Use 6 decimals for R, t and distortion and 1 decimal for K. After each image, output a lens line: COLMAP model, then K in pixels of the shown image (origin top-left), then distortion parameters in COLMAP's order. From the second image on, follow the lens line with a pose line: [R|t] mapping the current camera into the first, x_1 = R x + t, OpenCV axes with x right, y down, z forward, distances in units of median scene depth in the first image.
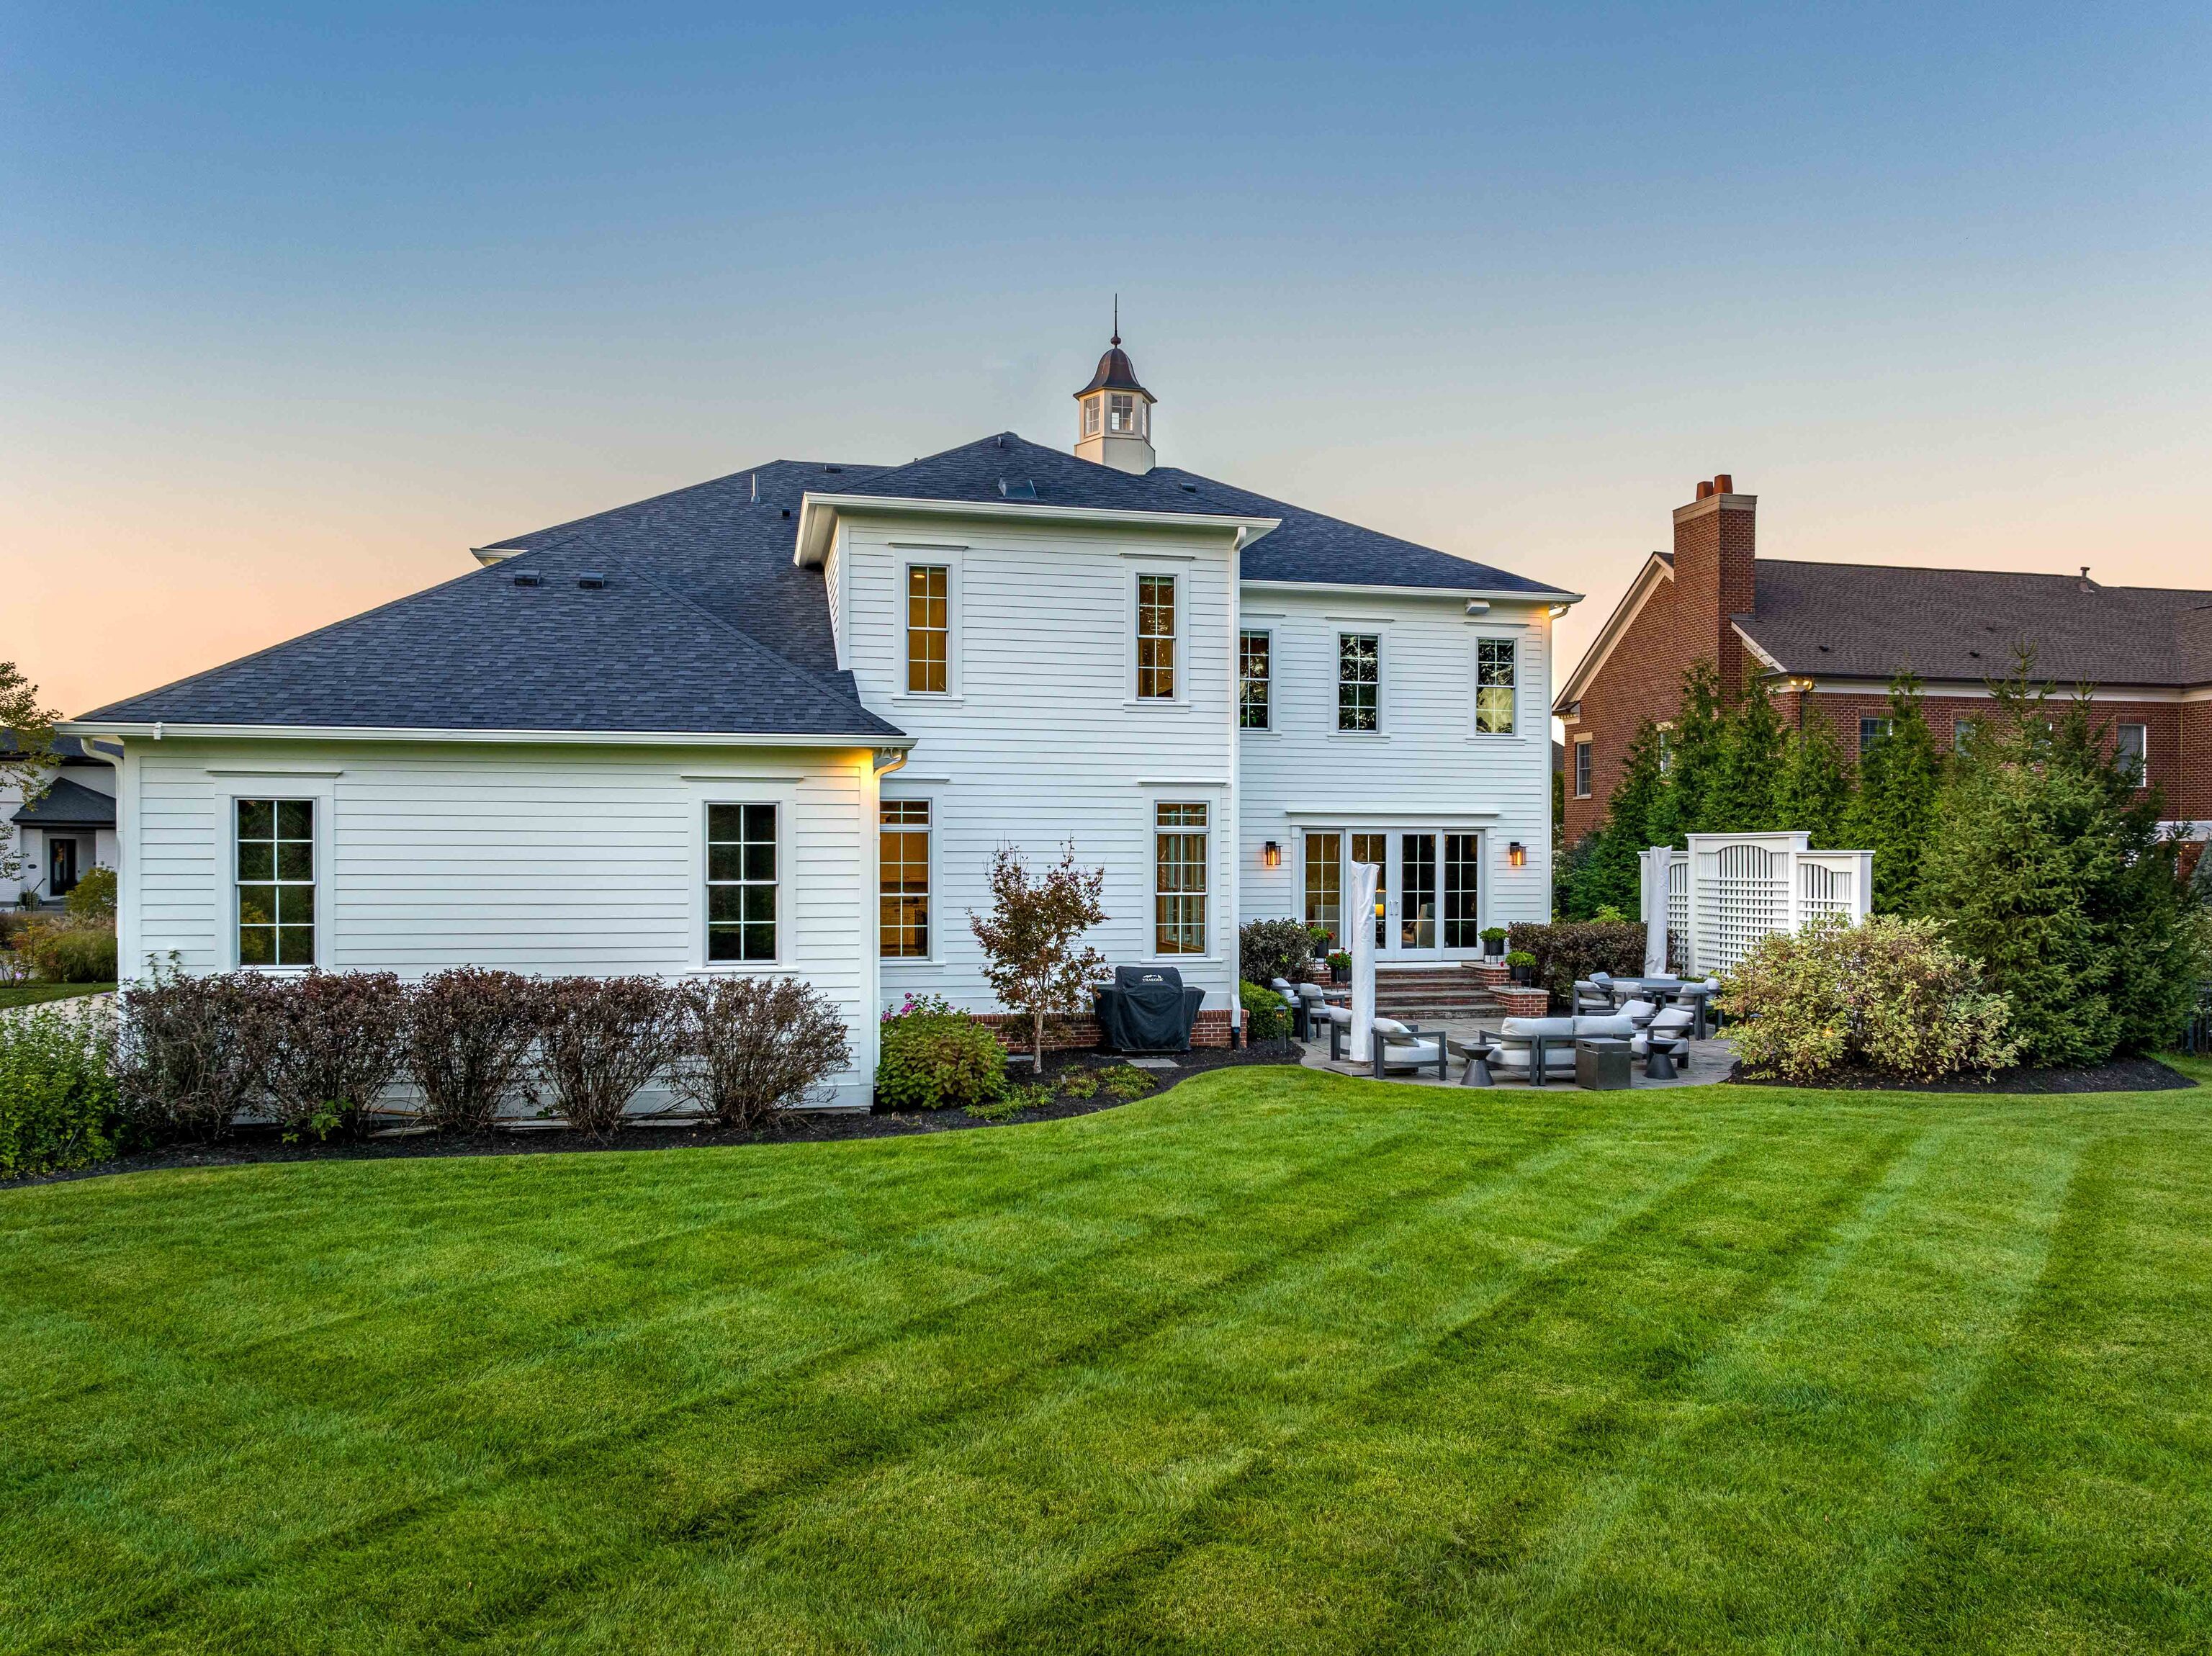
lens RADIAL K [[1346.6, 0, 1104.4], [0, 1346.6, 824.4], [0, 0, 1]] dist [-0.021773, -0.000559]
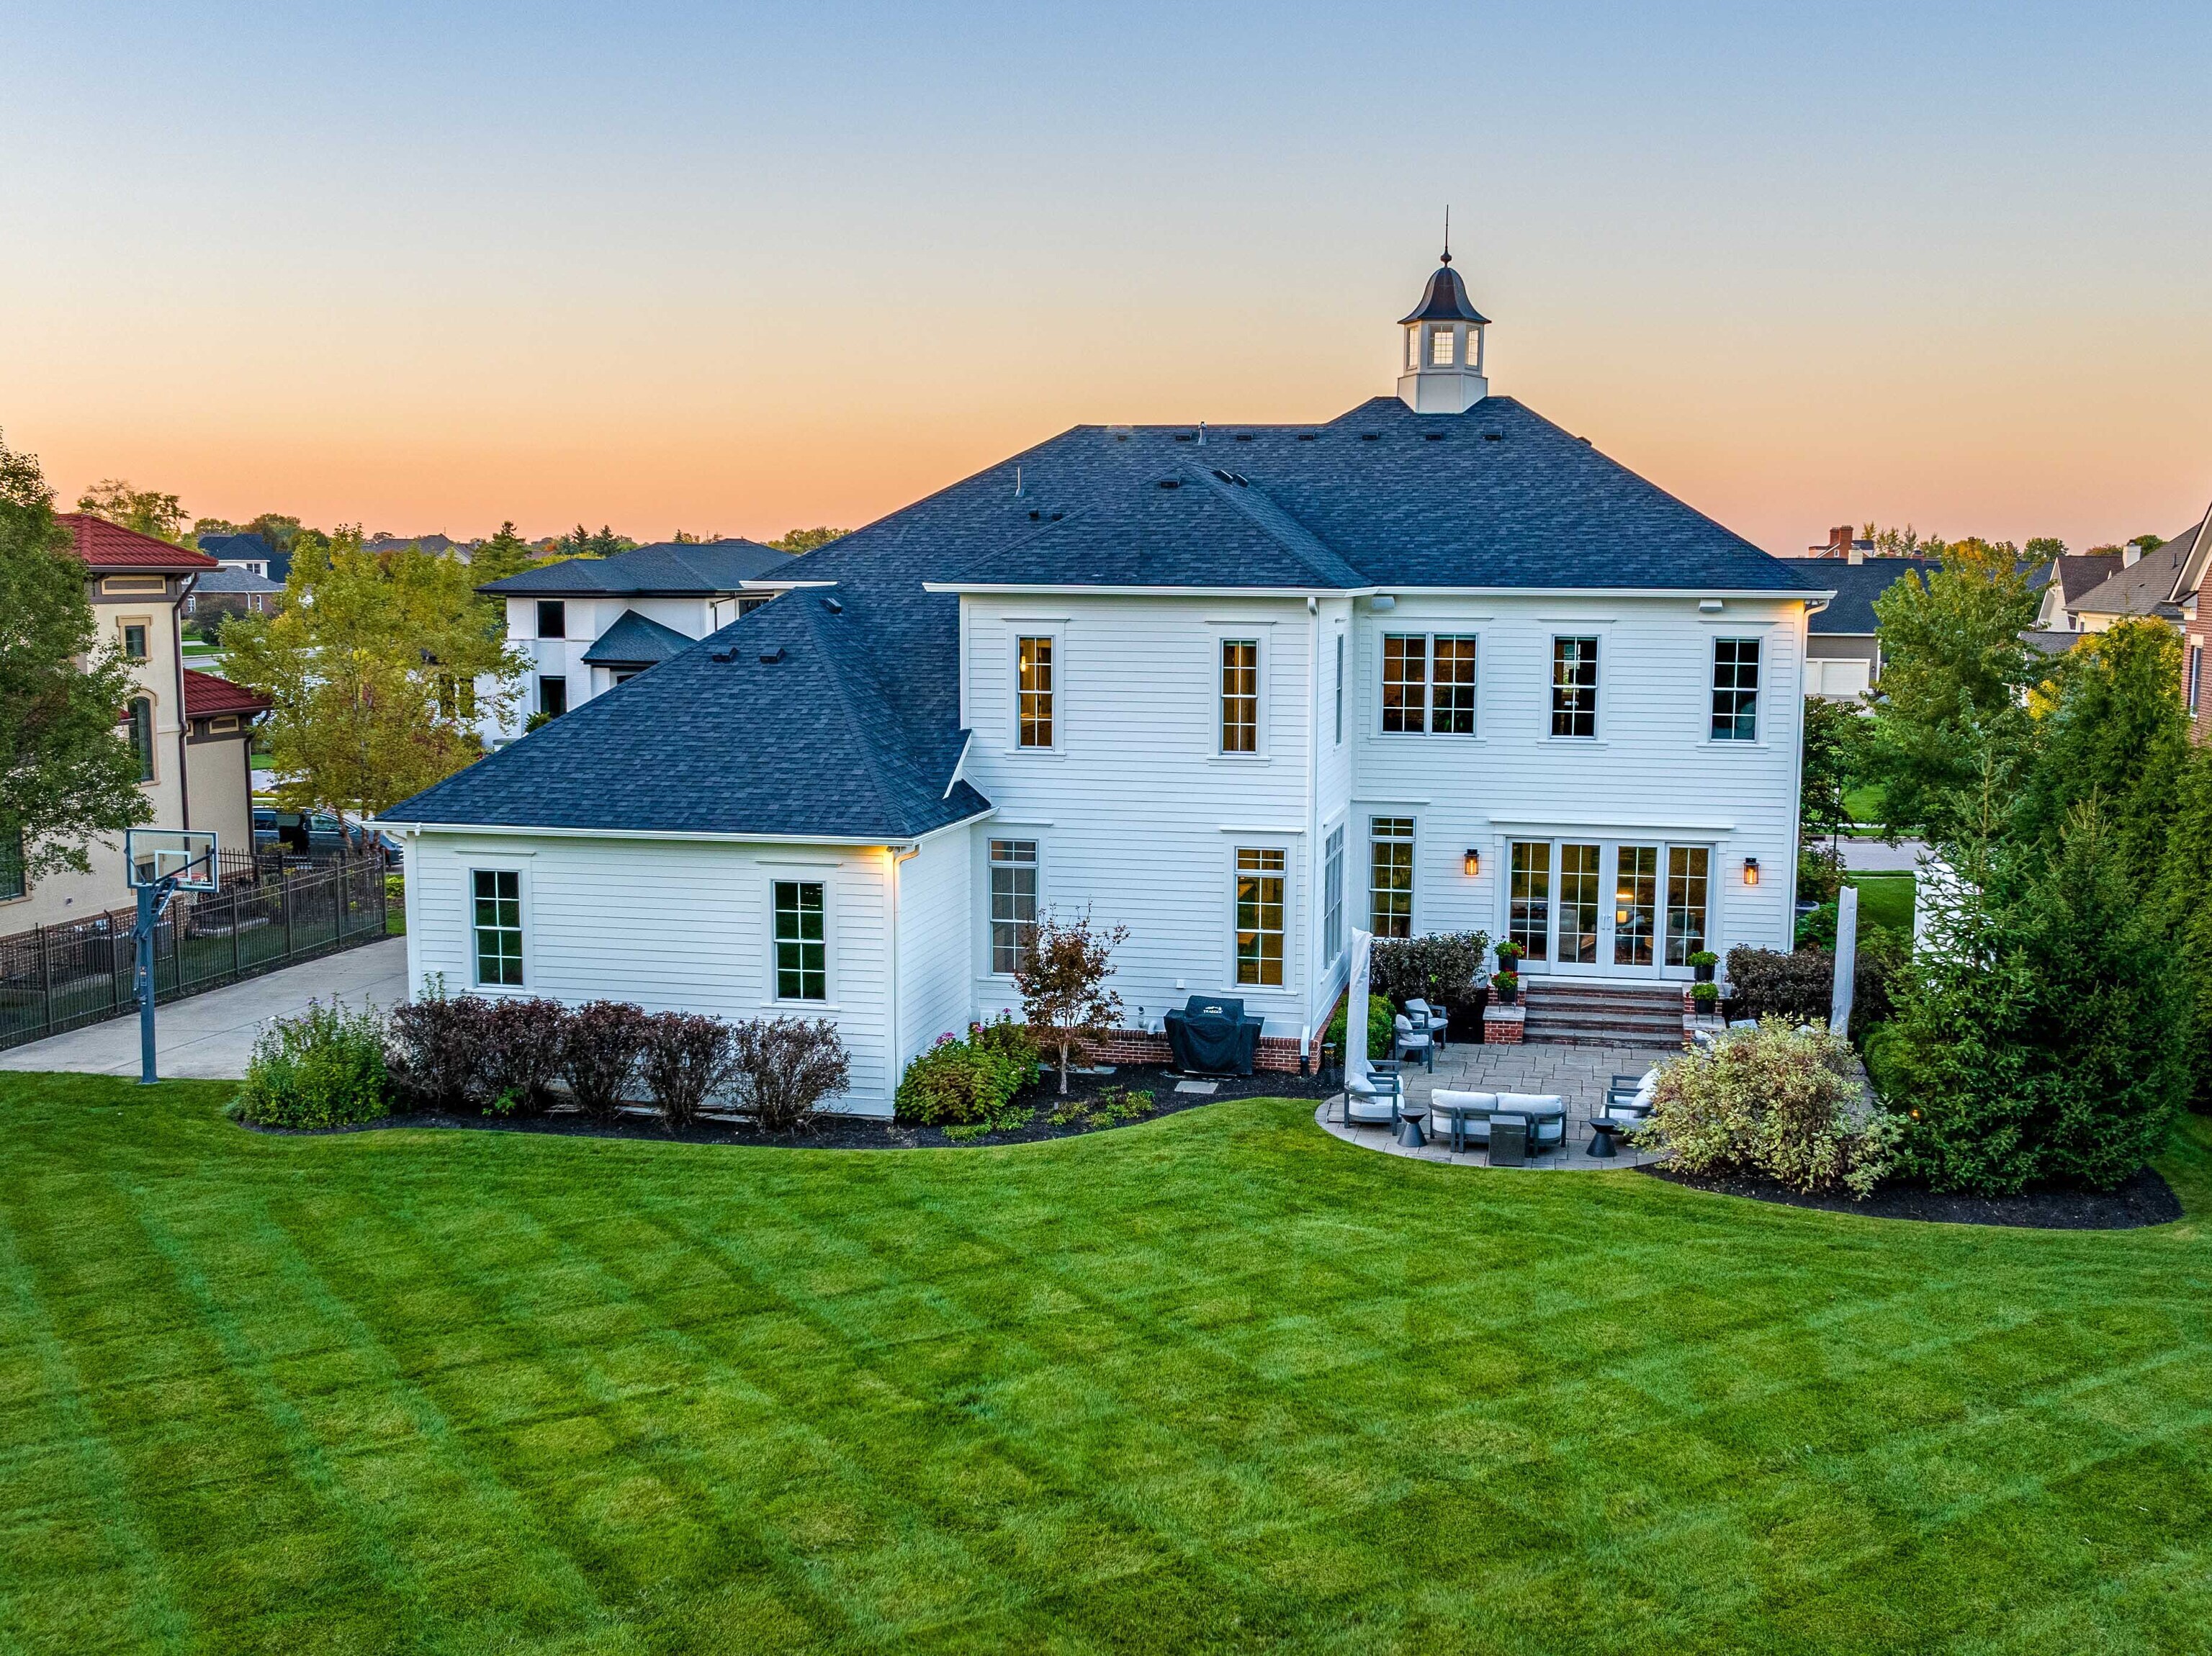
lens RADIAL K [[1548.0, 0, 1109.3], [0, 1548.0, 835.8], [0, 0, 1]] dist [-0.022069, 0.000169]
pose [[0.941343, 0.036982, -0.335420, 0.446141], [-0.007728, 0.996079, 0.088135, -0.167677], [0.337364, -0.080373, 0.937937, -0.262916]]
